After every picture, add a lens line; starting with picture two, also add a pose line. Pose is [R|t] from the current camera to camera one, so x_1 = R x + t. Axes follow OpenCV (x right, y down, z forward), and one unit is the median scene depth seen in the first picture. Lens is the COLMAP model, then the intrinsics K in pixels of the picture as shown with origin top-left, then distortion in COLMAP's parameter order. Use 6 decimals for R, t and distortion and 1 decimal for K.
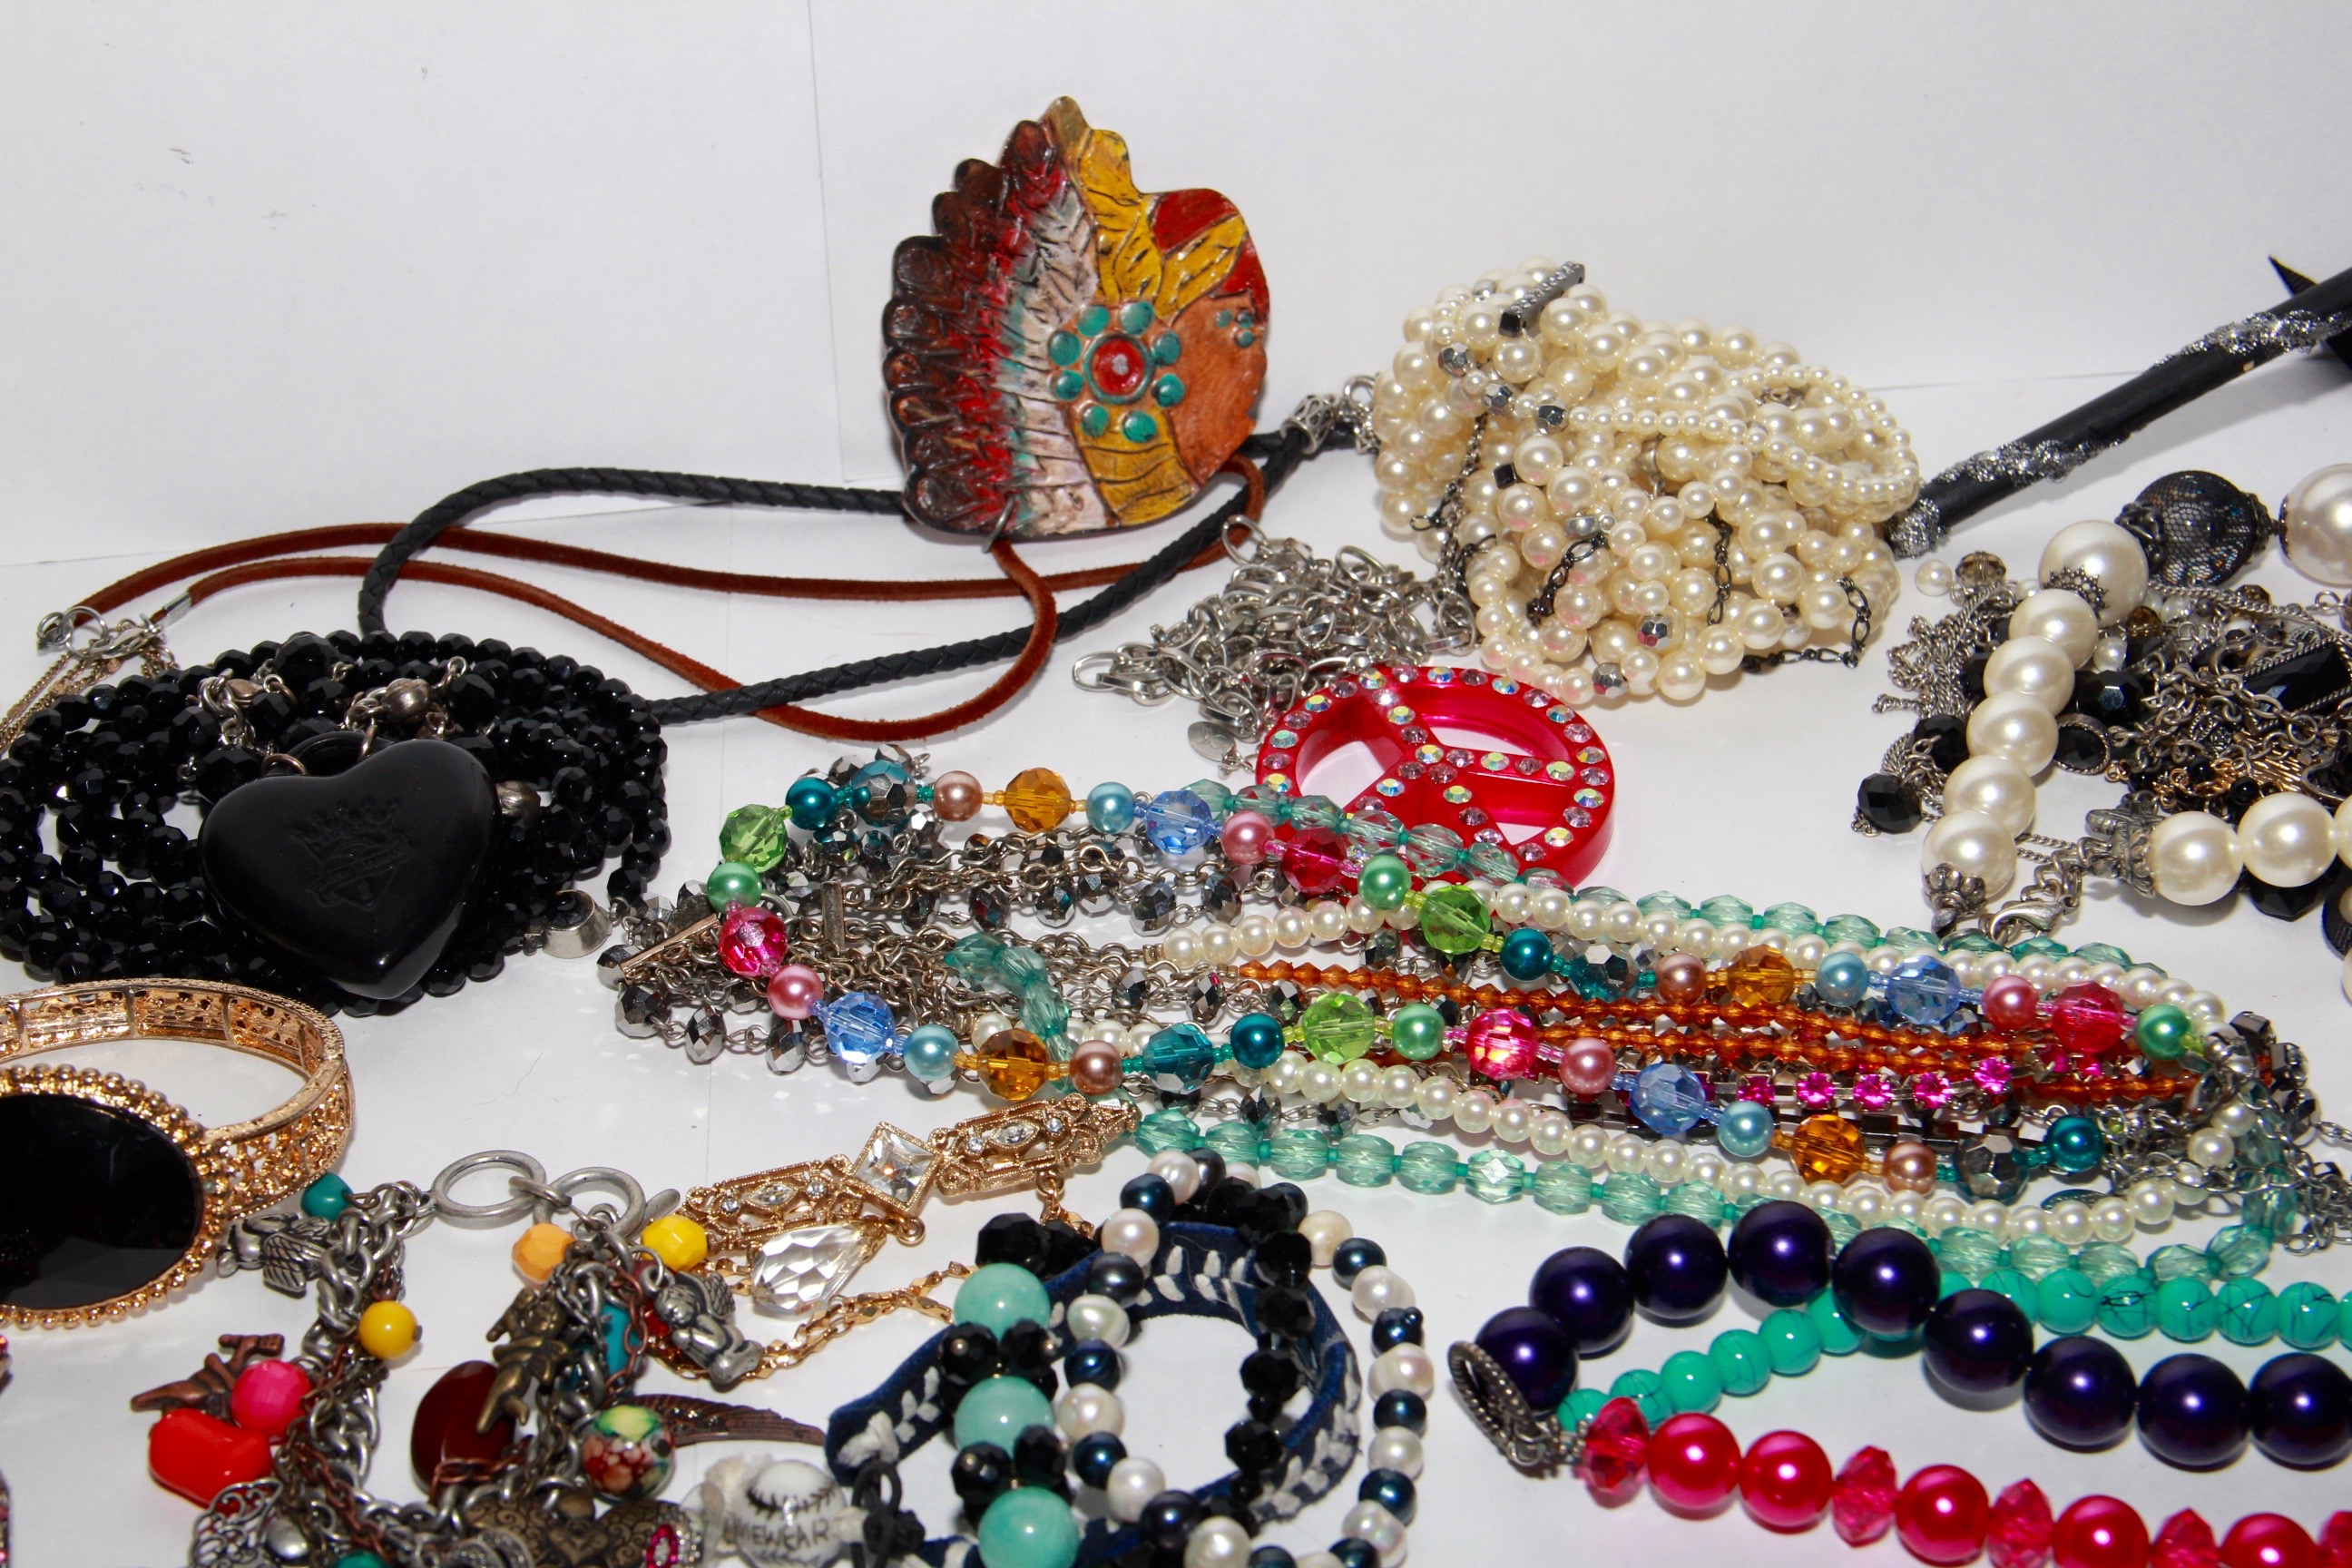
lens RADIAL K [[3929.1, 0, 1176.0], [0, 3929.1, 784.0], [0, 0, 1]] dist [0.084367, 0.119096]
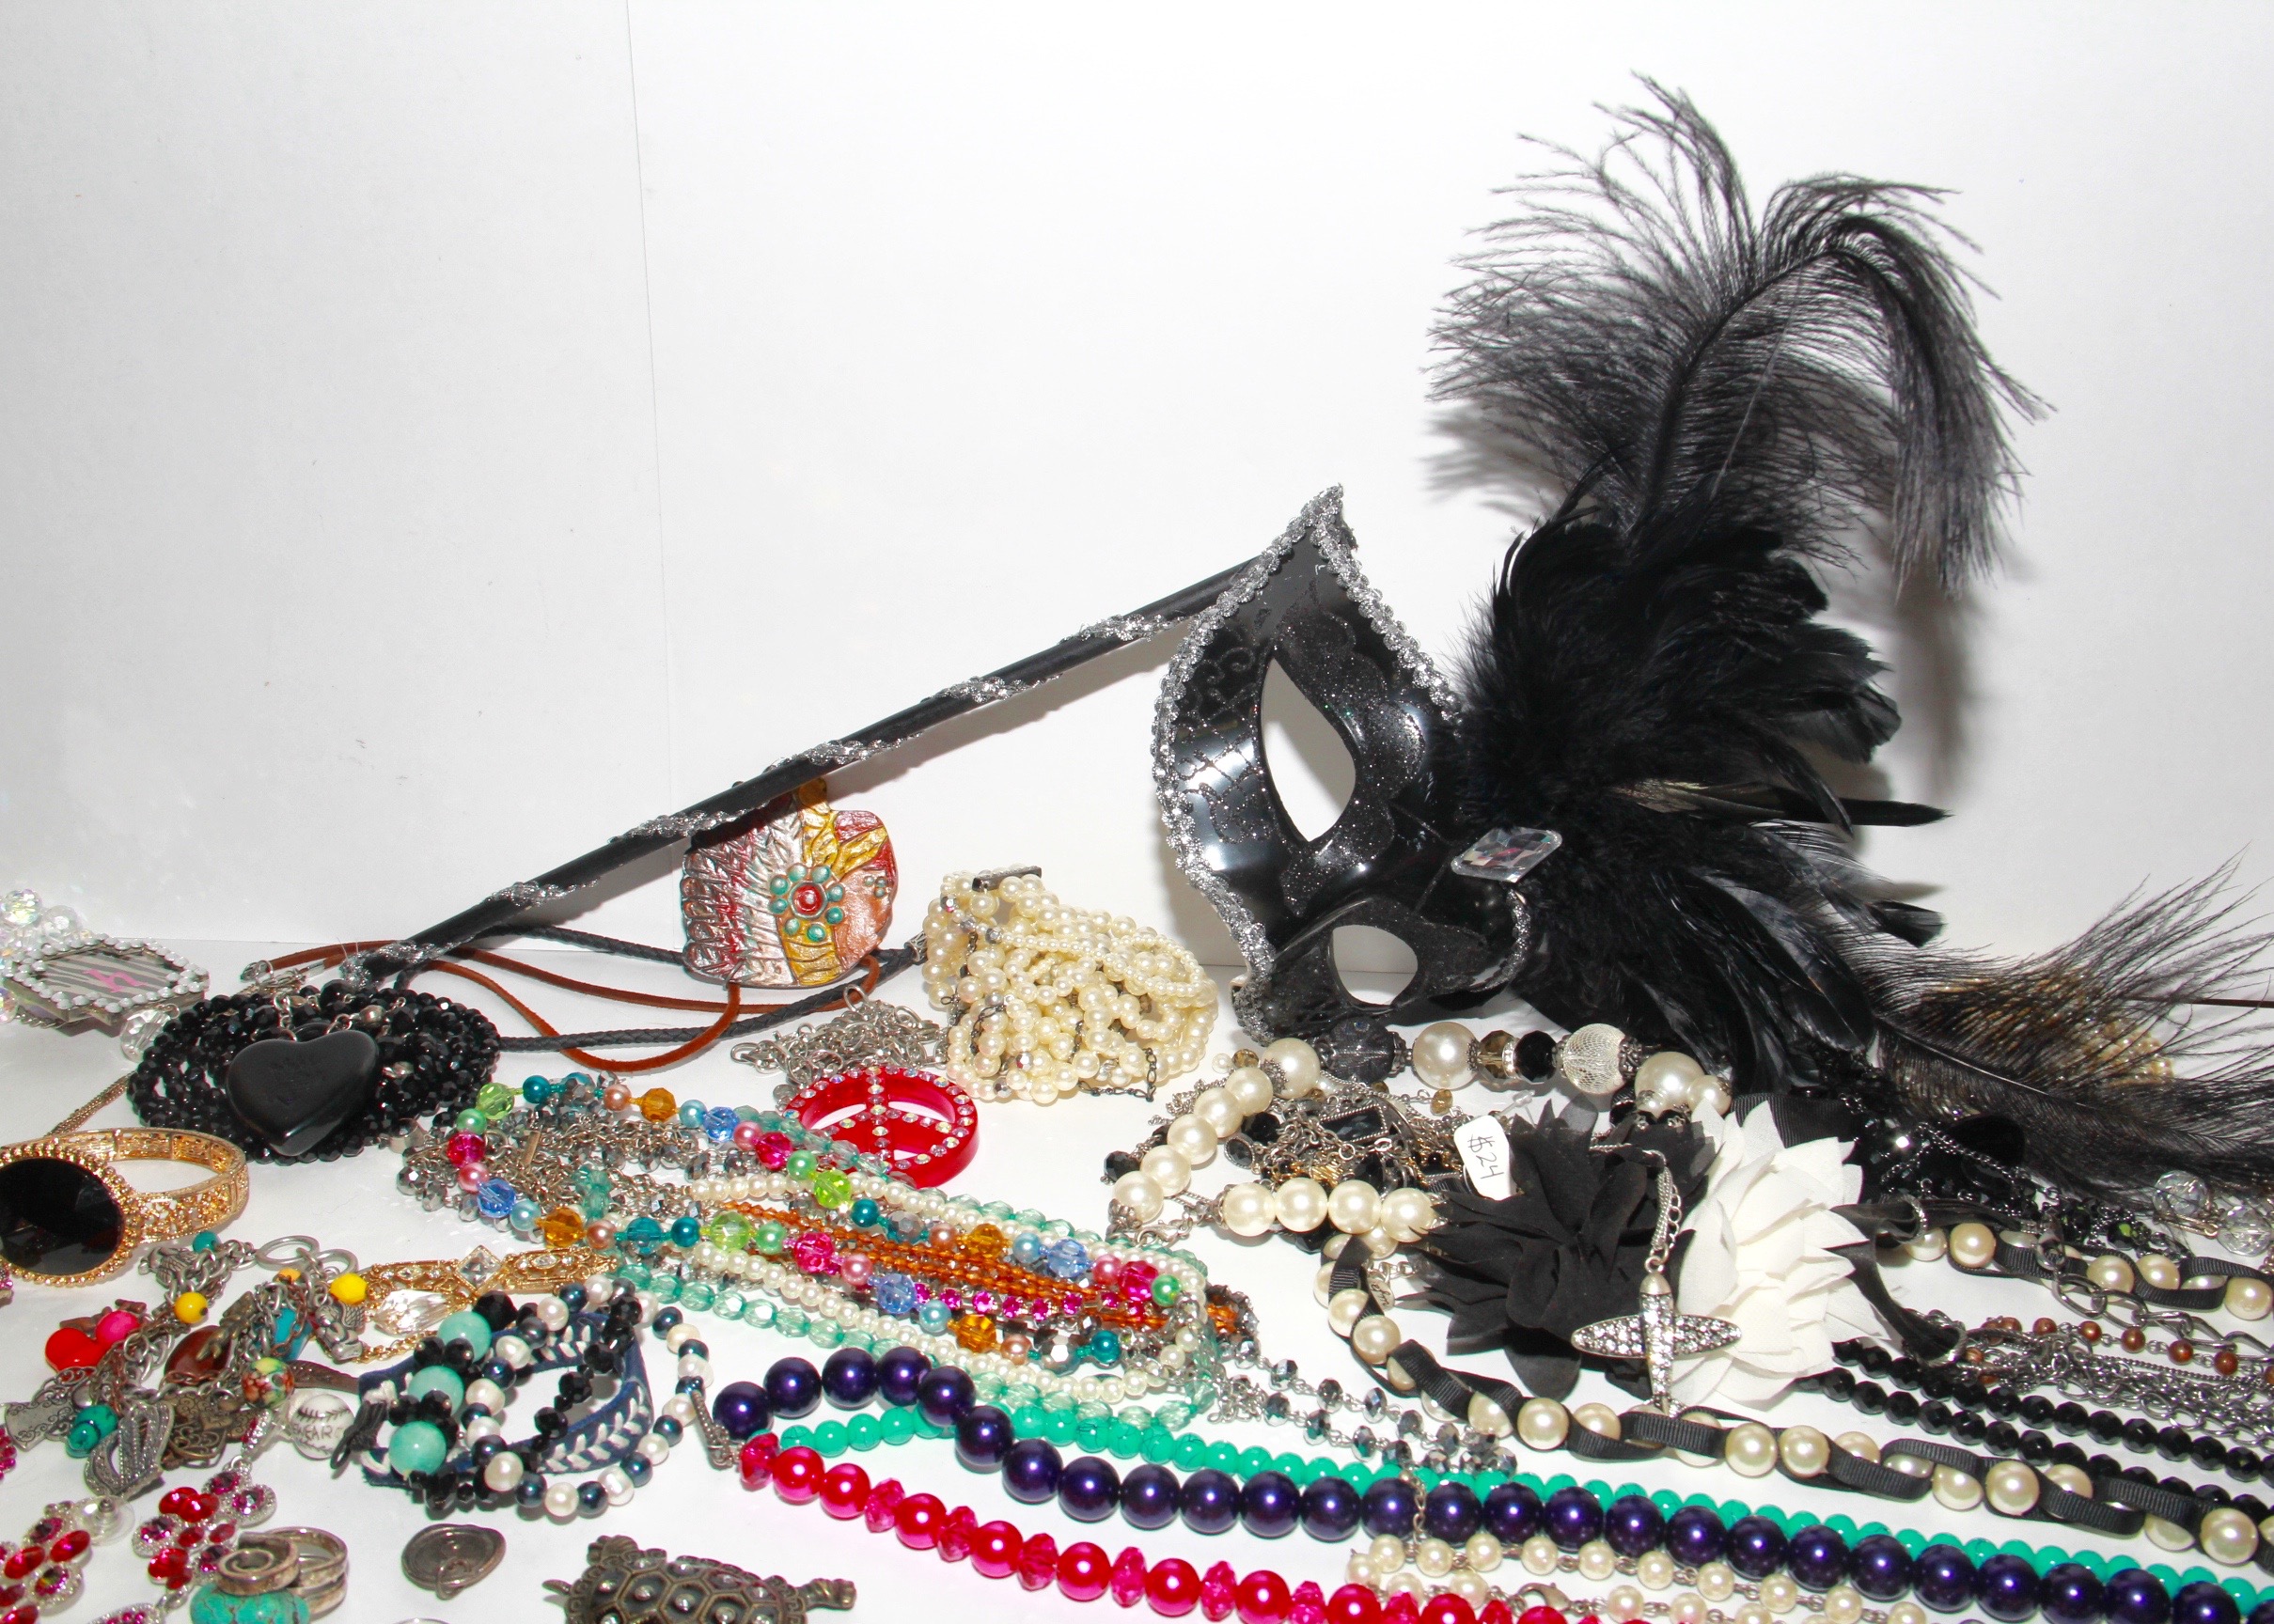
lens RADIAL K [[2234.2, 0, 1179.0], [0, 2234.2, 814.1], [0, 0, 1]] dist [-0.151951, 0.147101]
pose [[0.984342, 0.096126, -0.147755, 0.356726], [-0.125393, 0.970975, -0.203678, 0.053745], [0.123888, 0.219016, 0.967824, -0.004299]]
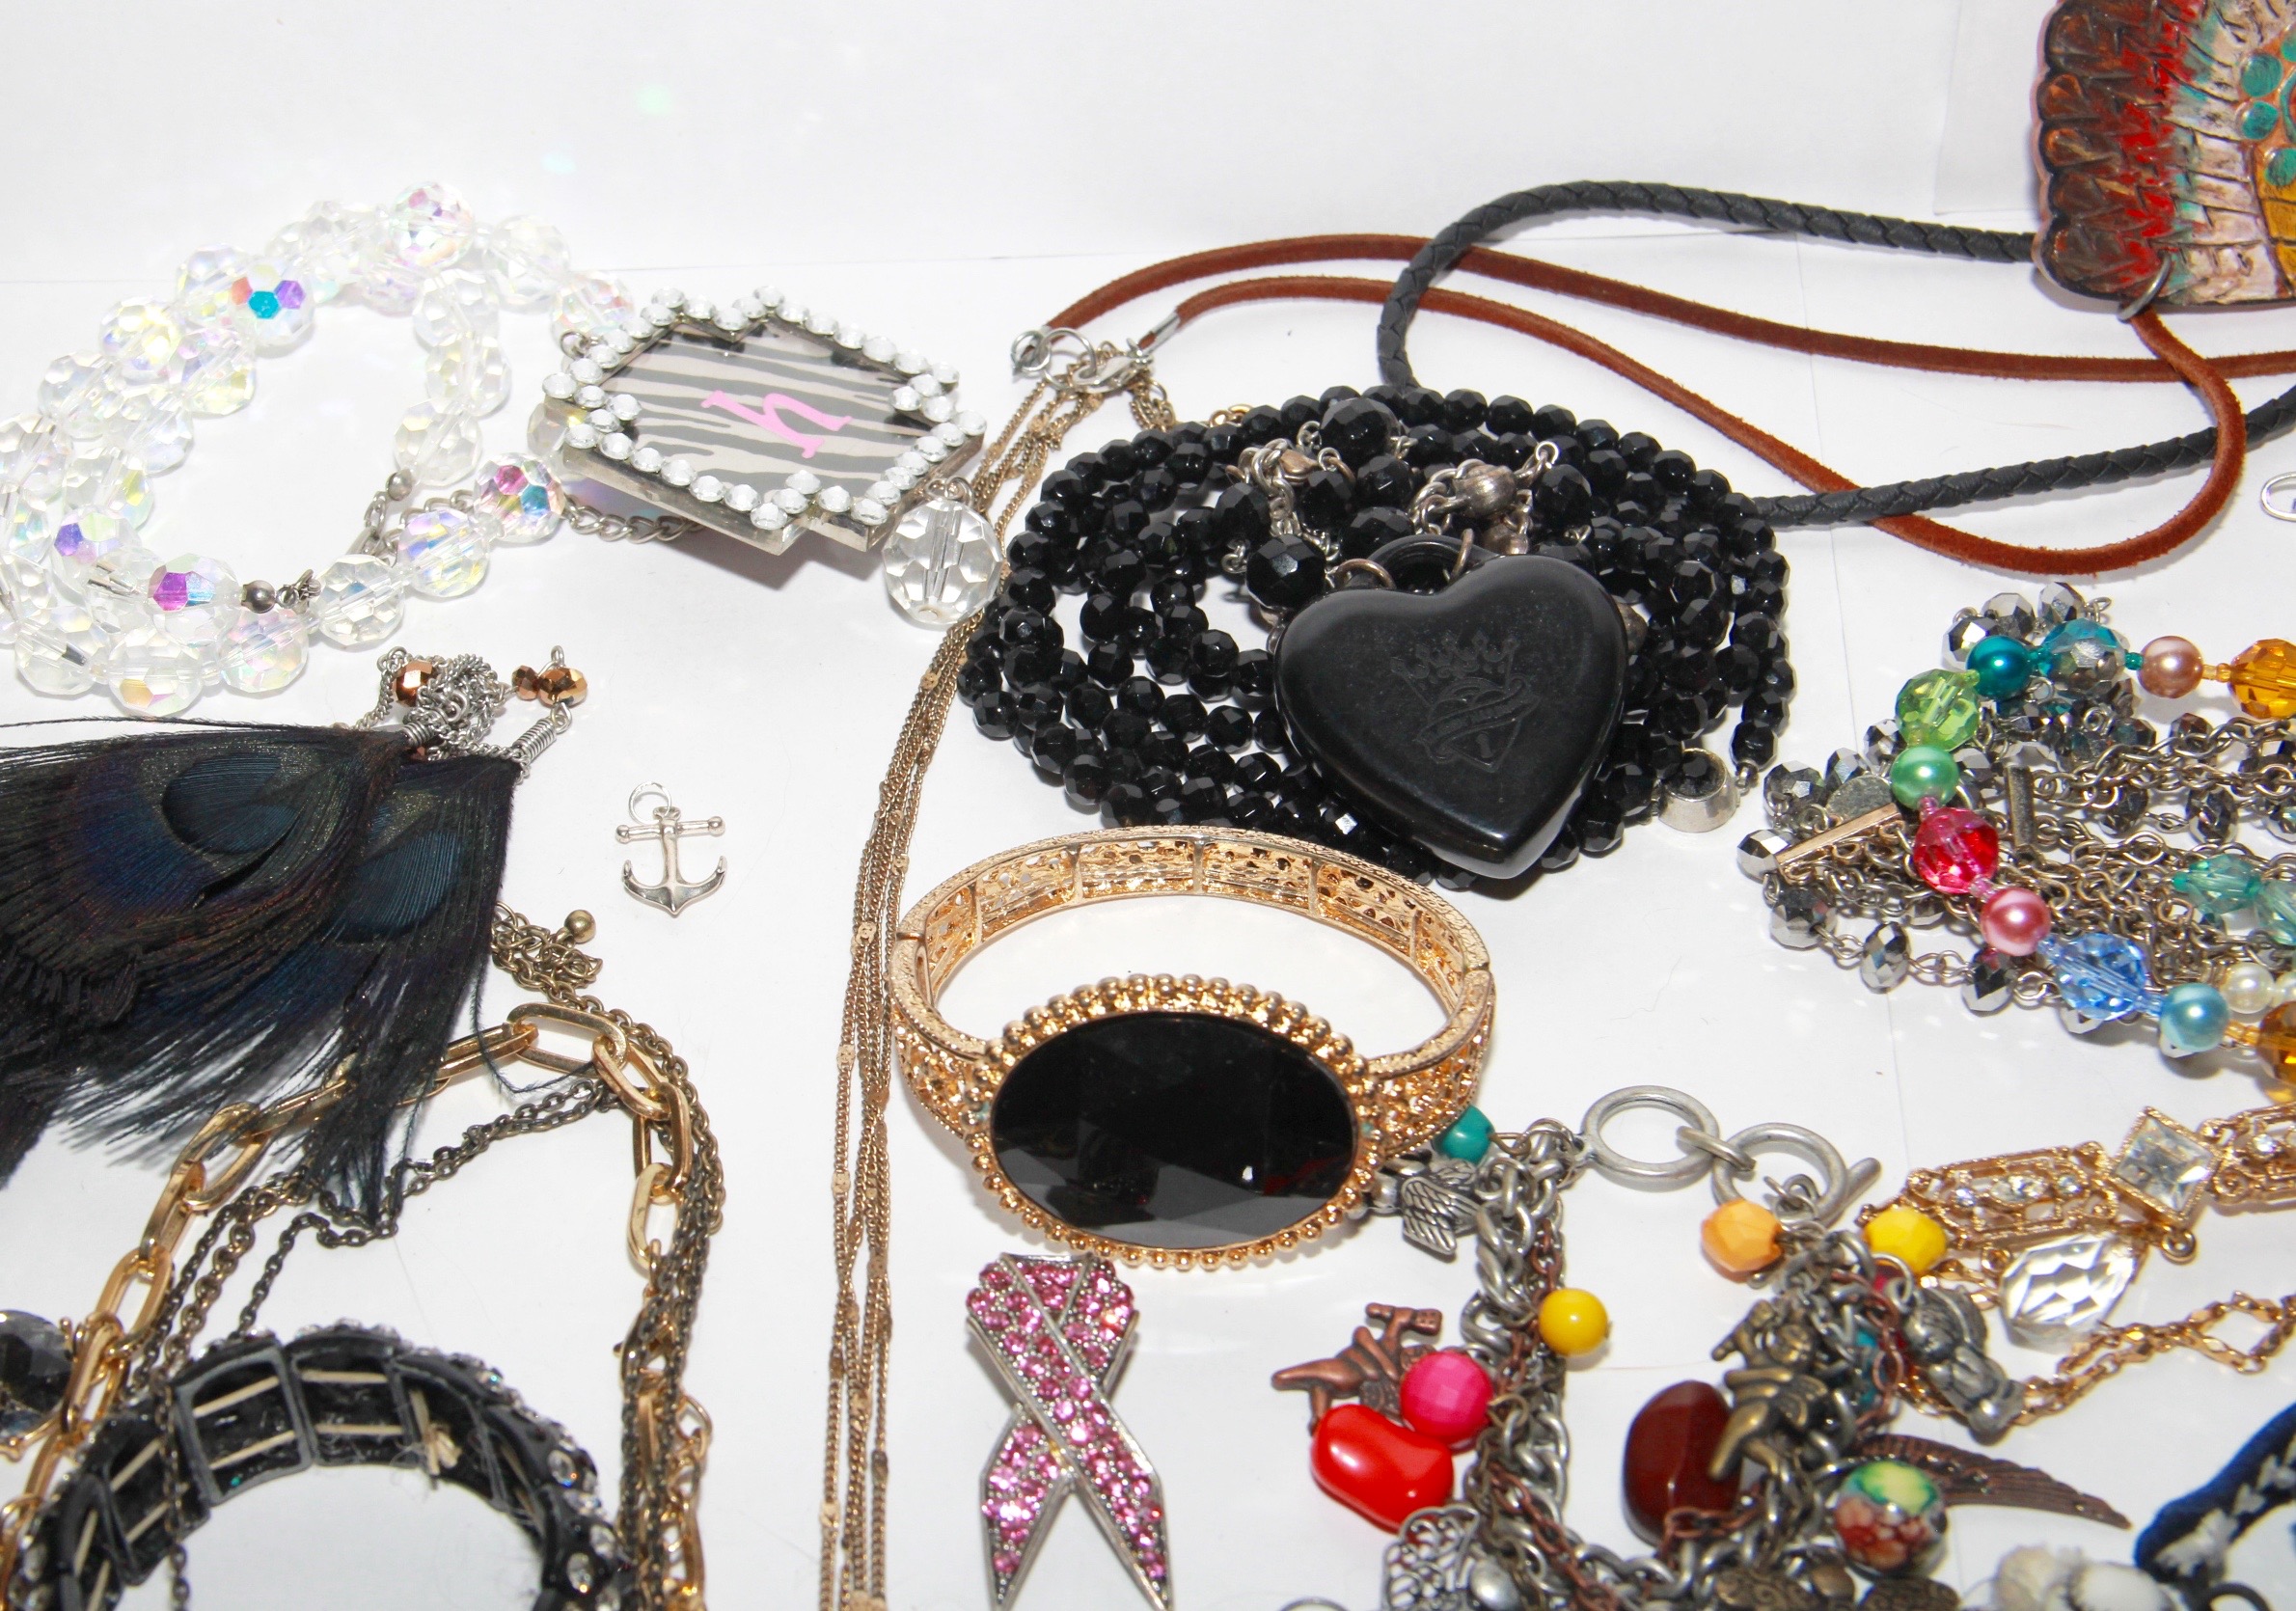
lens RADIAL K [[4193.8, 0, 1036.0], [0, 4193.8, 804.3], [0, 0, 1]] dist [0.063789, 0.380631]
pose [[0.992614, 0.084290, -0.087247, -0.217218], [-0.071479, 0.987458, 0.140773, -0.077687], [0.098019, -0.133497, 0.986190, 0.112037]]
